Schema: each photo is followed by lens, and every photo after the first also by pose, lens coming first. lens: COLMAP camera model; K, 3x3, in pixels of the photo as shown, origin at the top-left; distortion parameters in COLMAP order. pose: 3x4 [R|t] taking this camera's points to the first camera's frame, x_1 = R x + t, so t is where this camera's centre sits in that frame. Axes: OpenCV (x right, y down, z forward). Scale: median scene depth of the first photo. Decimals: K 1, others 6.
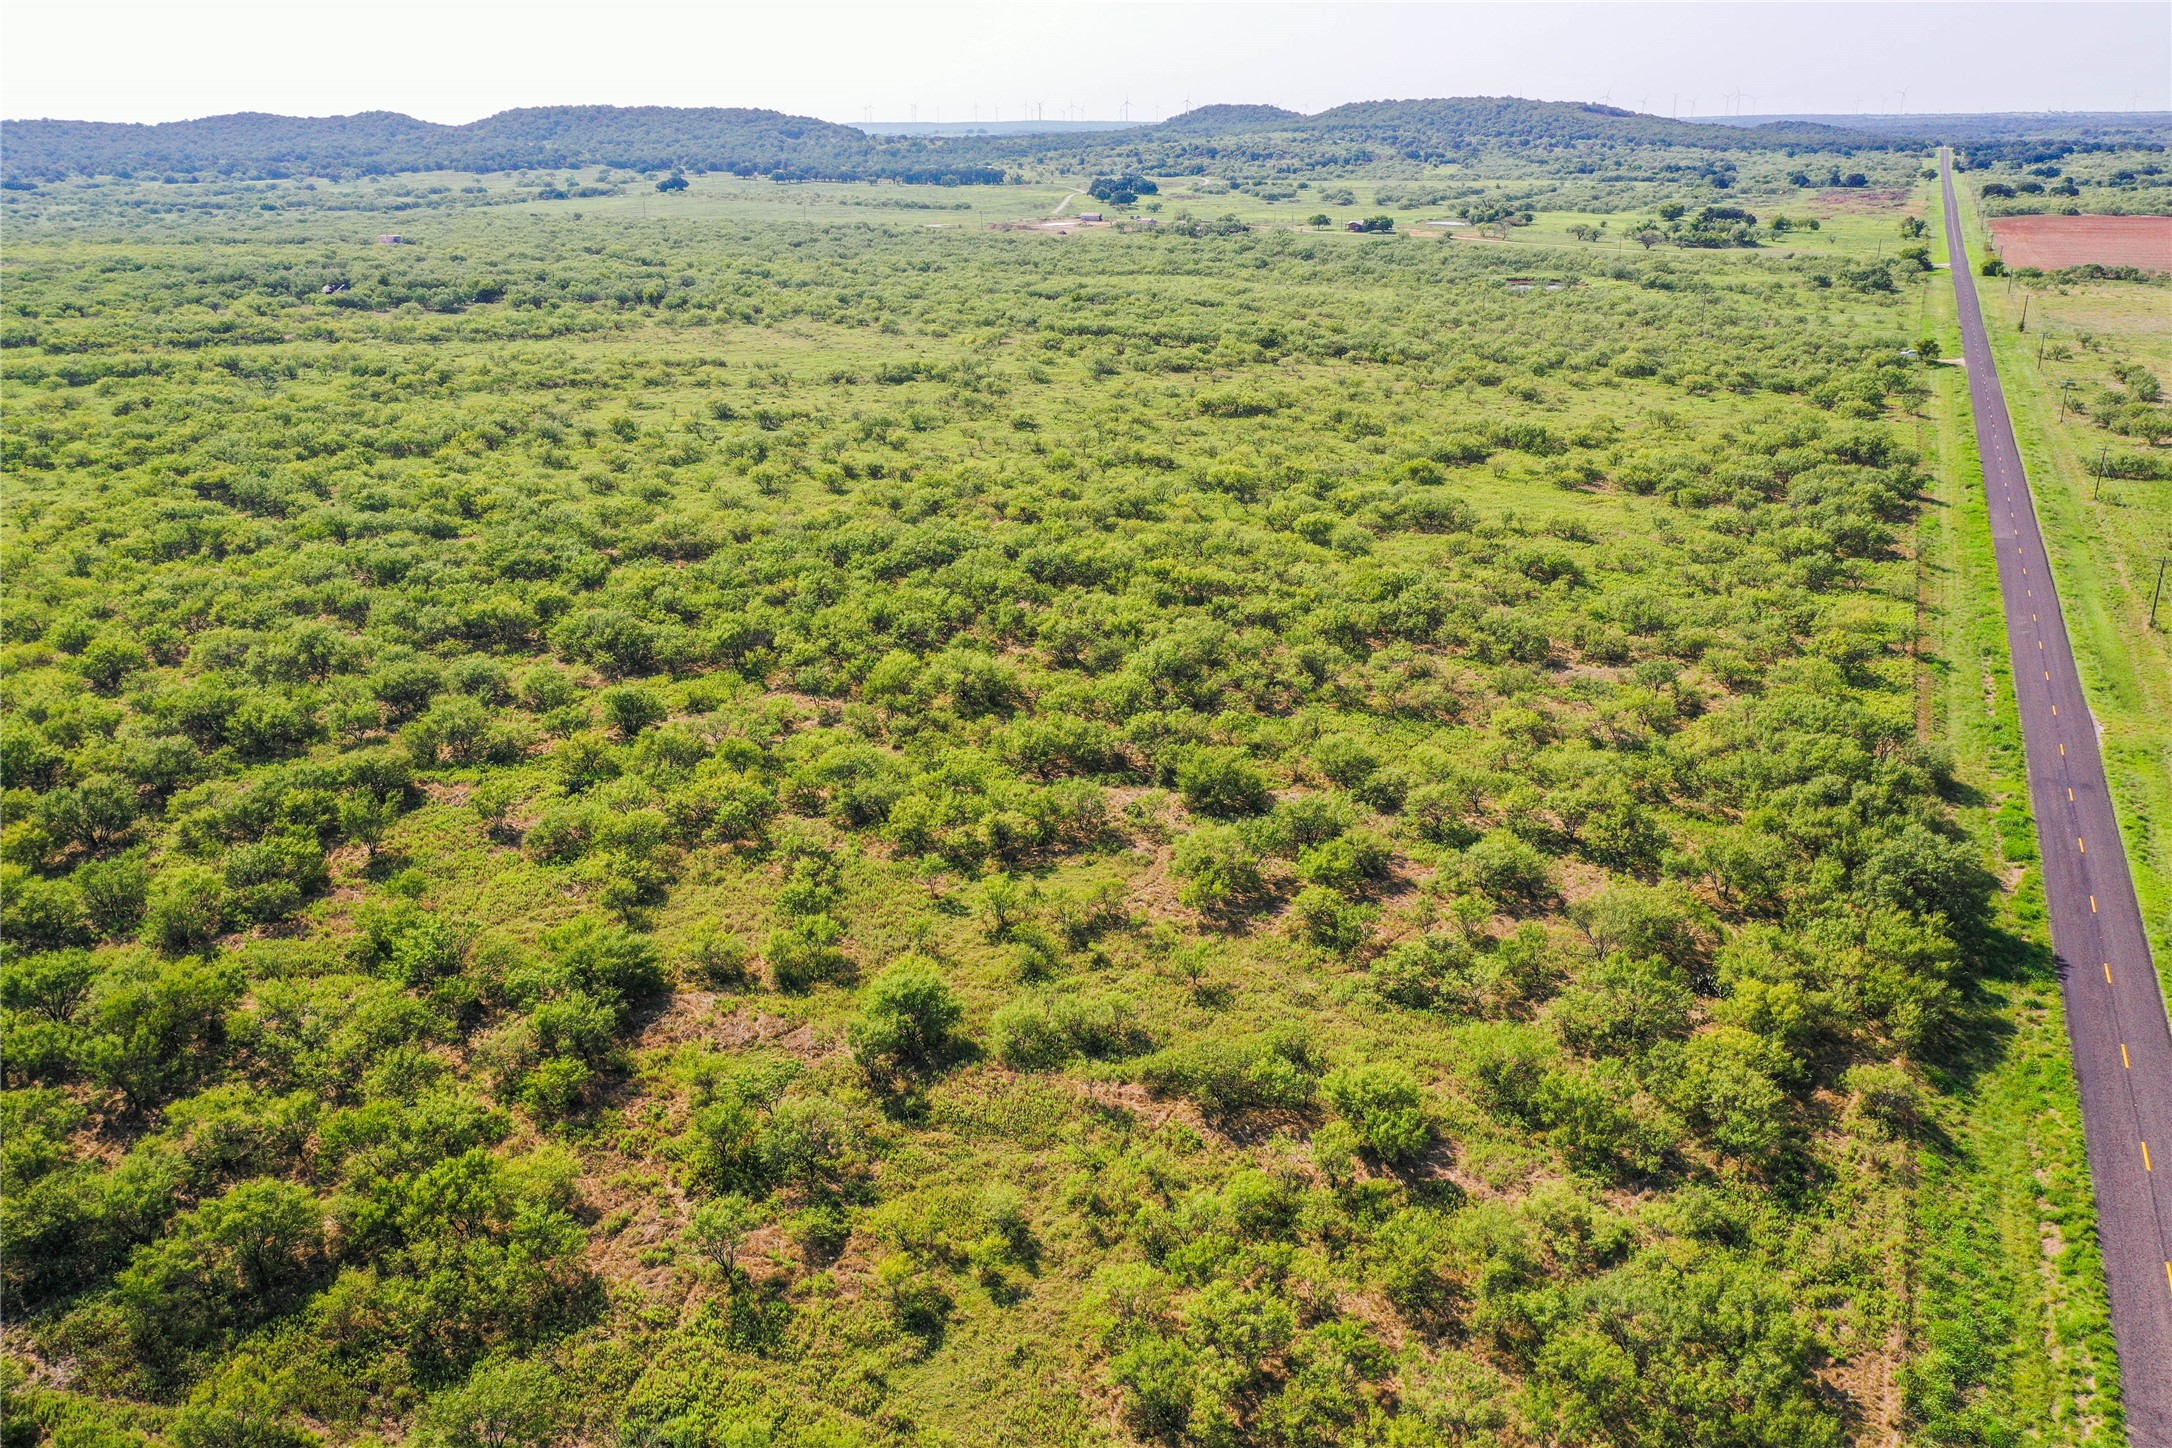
lens RADIAL K [[1721.7, 0, 1086.0], [0, 1721.7, 724.0], [0, 0, 1]] dist [0.010220, 0.003022]
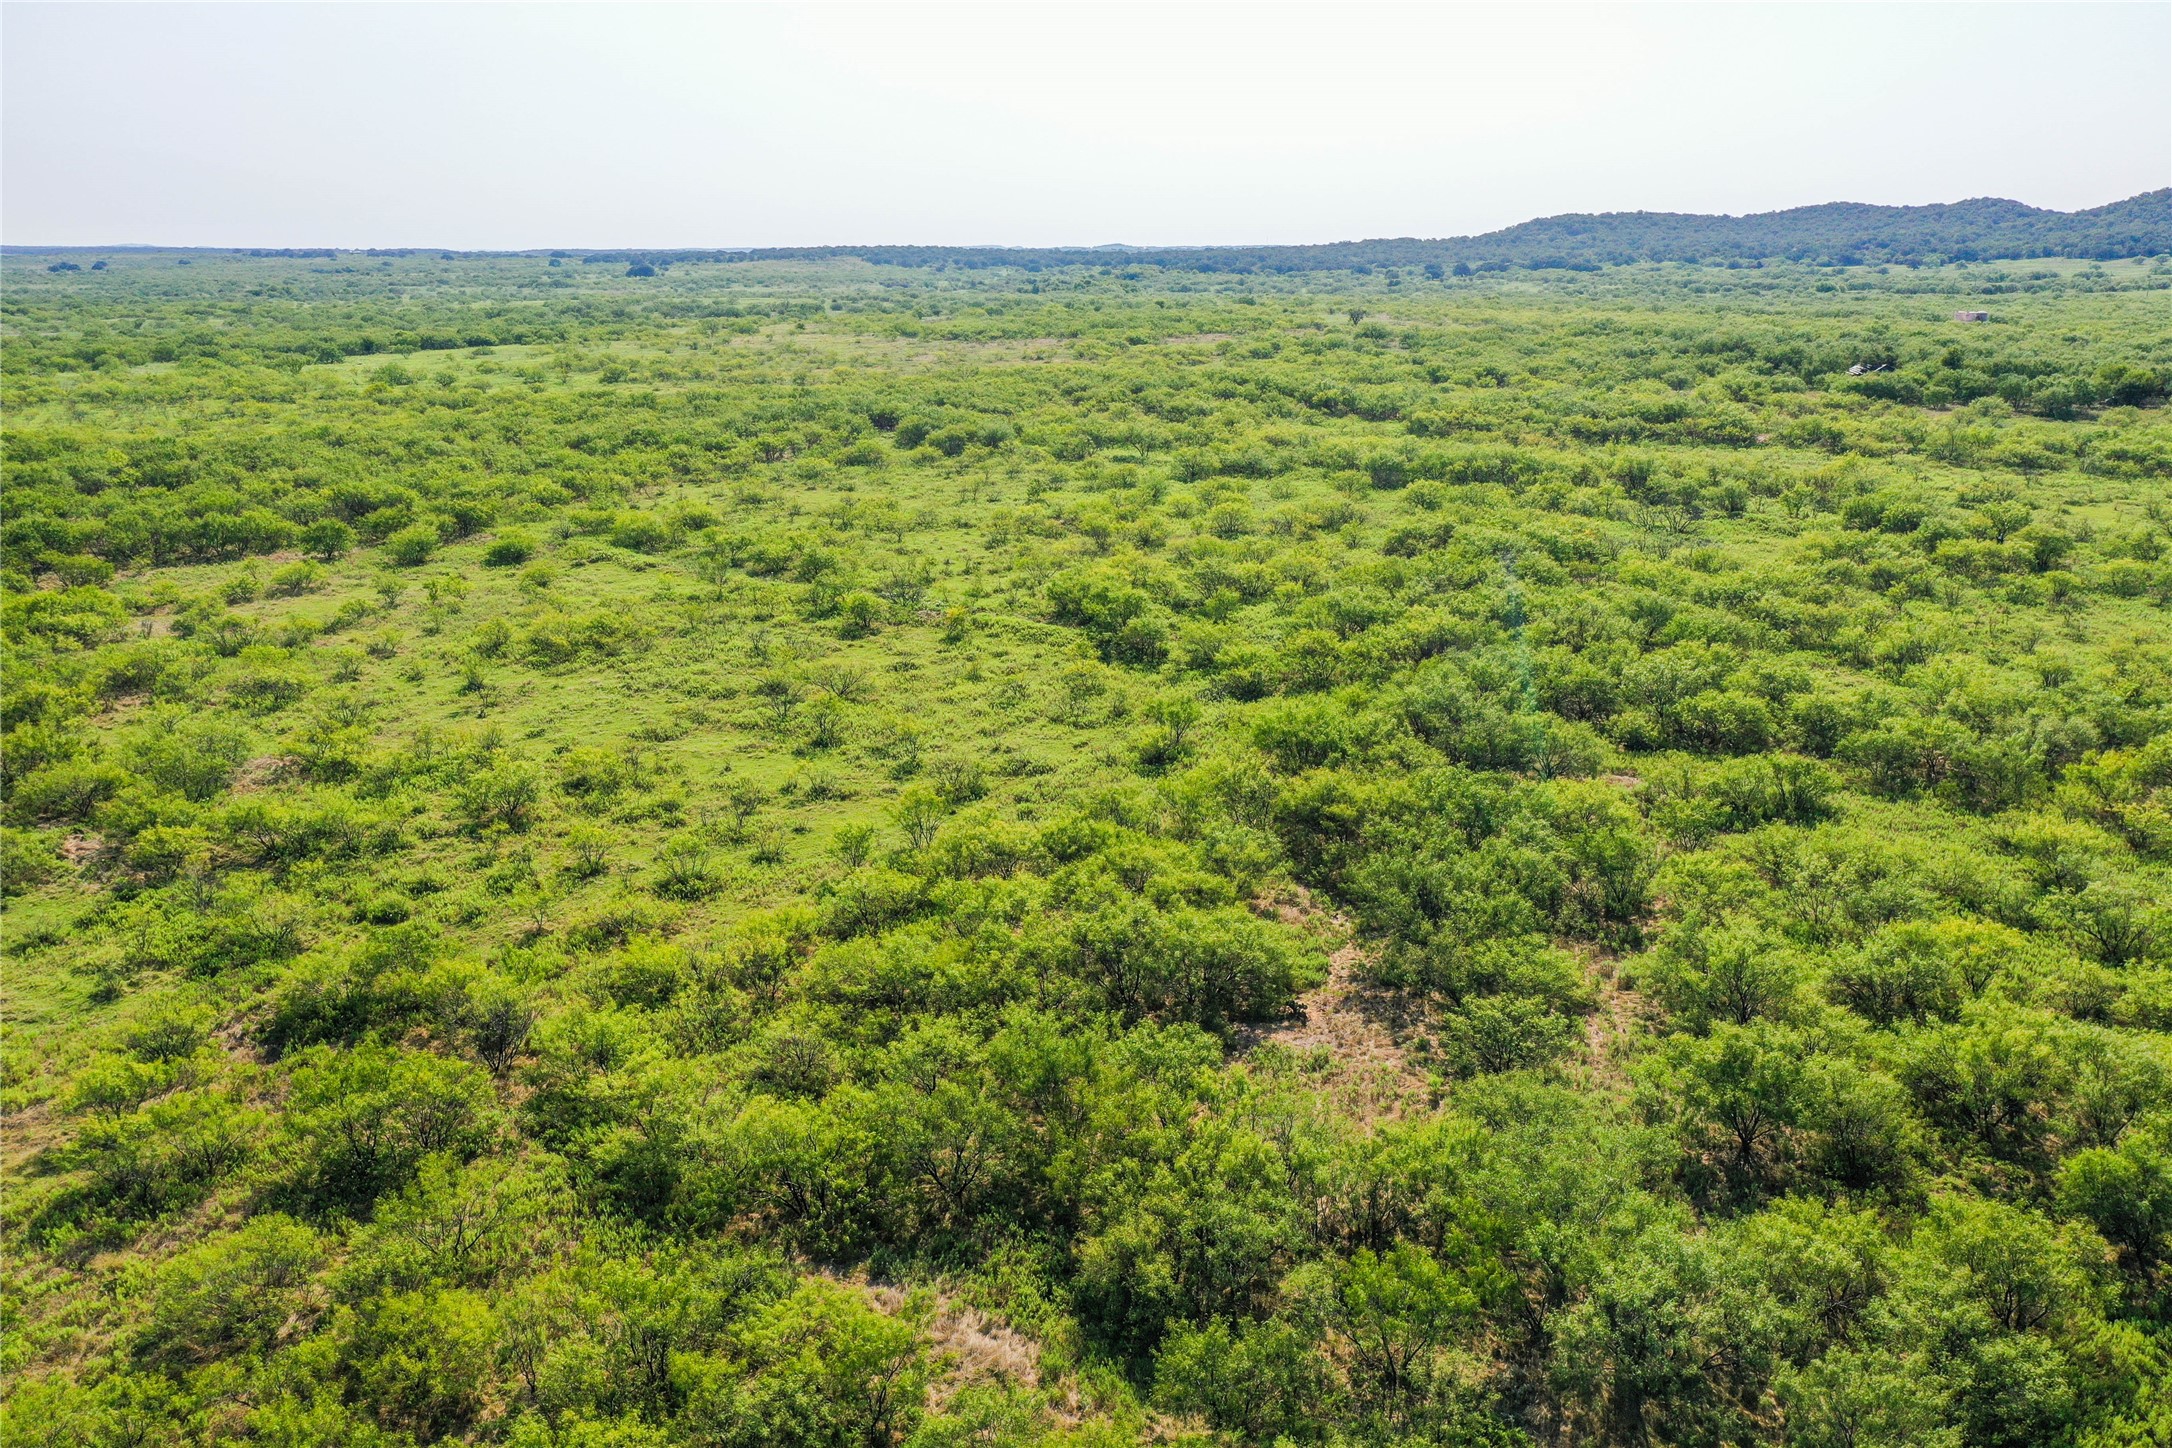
lens RADIAL K [[1721.7, 0, 1086.0], [0, 1721.7, 724.0], [0, 0, 1]] dist [0.010220, 0.003022]
pose [[0.675942, 0.200248, -0.709227, -0.161000], [-0.241620, 0.969399, 0.043427, -0.087942], [0.696220, 0.142010, 0.703641, 0.389102]]
